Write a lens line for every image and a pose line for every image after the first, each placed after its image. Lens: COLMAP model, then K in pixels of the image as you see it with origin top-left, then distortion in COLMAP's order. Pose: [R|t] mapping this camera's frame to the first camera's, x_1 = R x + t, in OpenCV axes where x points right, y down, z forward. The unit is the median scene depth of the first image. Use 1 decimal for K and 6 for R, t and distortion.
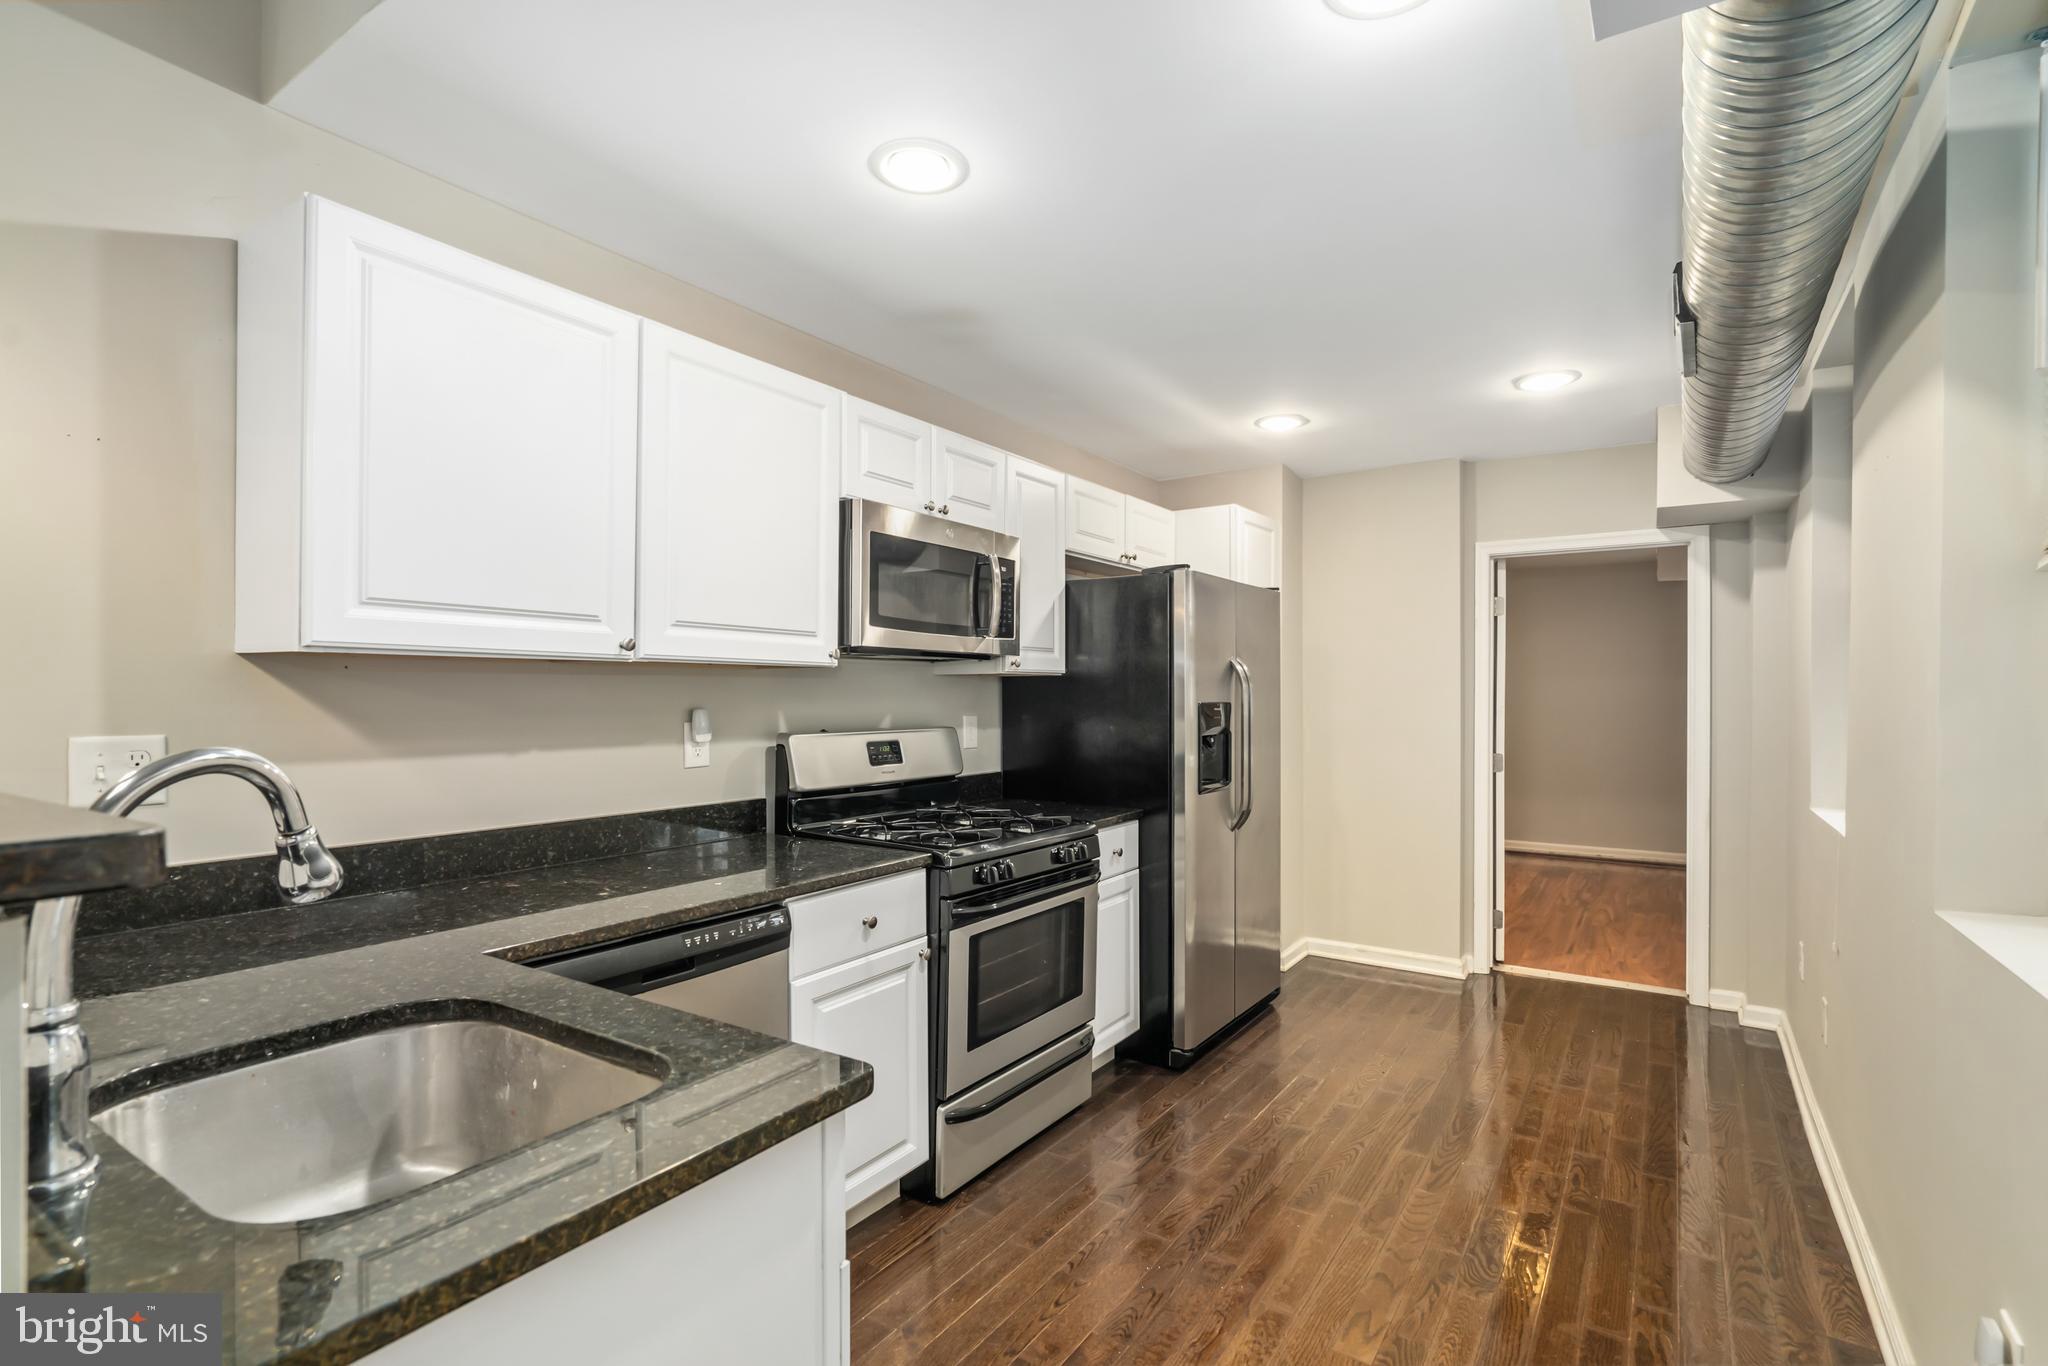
lens RADIAL K [[957.5, 0, 1020.0], [0, 957.5, 700.3], [0, 0, 1]] dist [-0.002678, 0.000252]
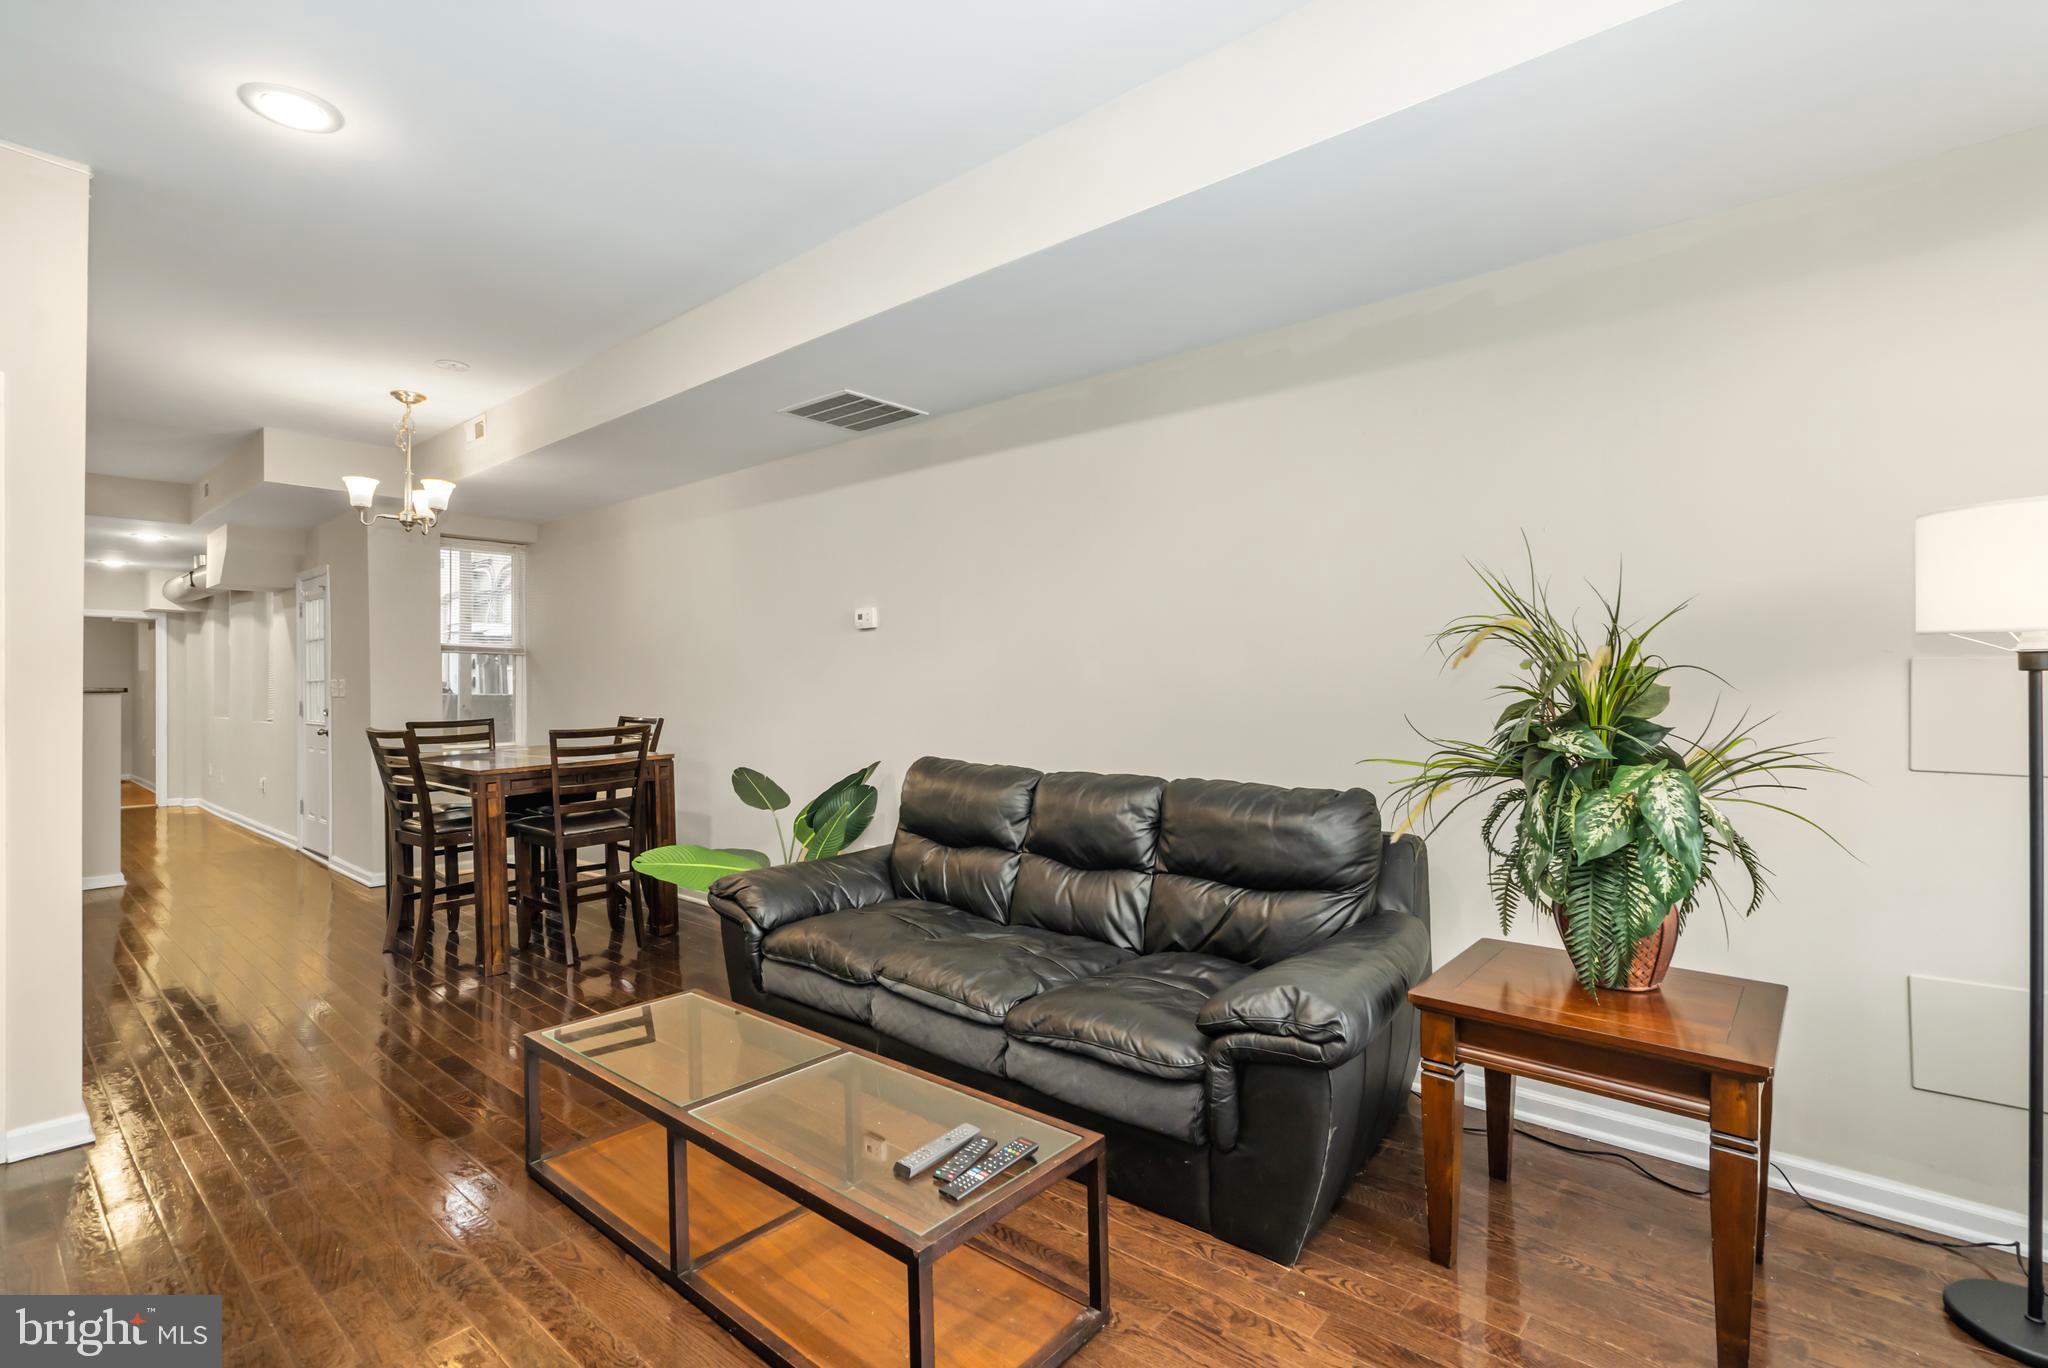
lens RADIAL K [[941.5, 0, 1026.0], [0, 941.5, 699.7], [0, 0, 1]] dist [-0.012117, 0.004461]
pose [[0.113162, -0.016208, 0.993444, -1.754289], [0.003570, 0.999867, 0.015906, 0.014674], [-0.993570, 0.001747, 0.113205, -1.820336]]
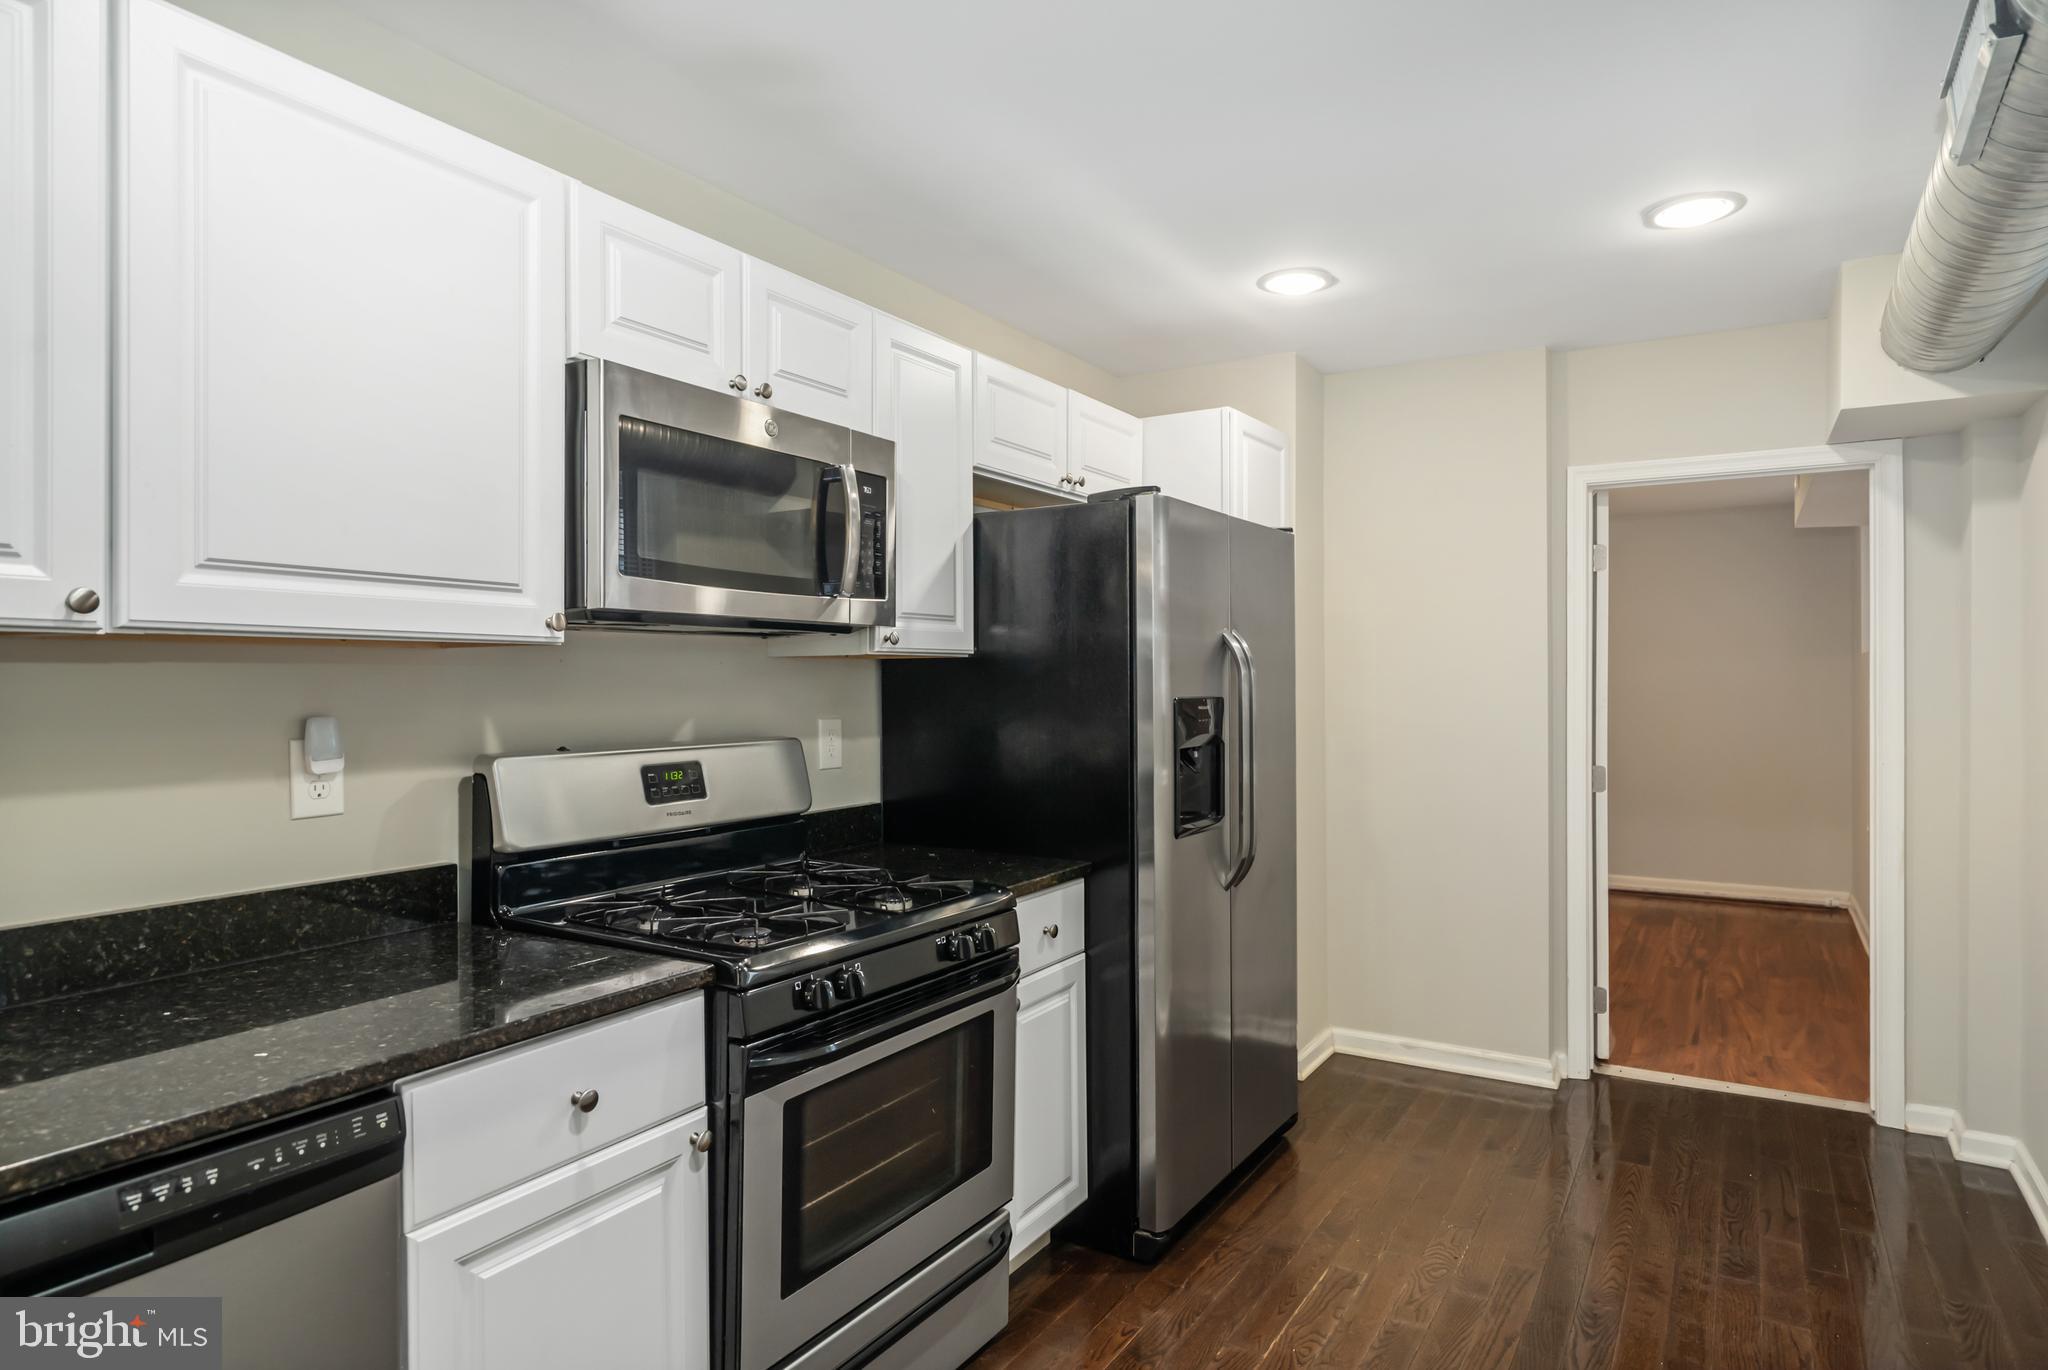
lens RADIAL K [[1205.9, 0, 1024.0], [0, 1205.9, 685.0], [0, 0, 1]] dist [0.006252, -0.000697]
pose [[0.998652, -0.004057, 0.051752, 0.041068], [0.004207, 0.999987, -0.002801, -0.004741], [-0.051740, 0.003015, 0.998656, 0.181671]]
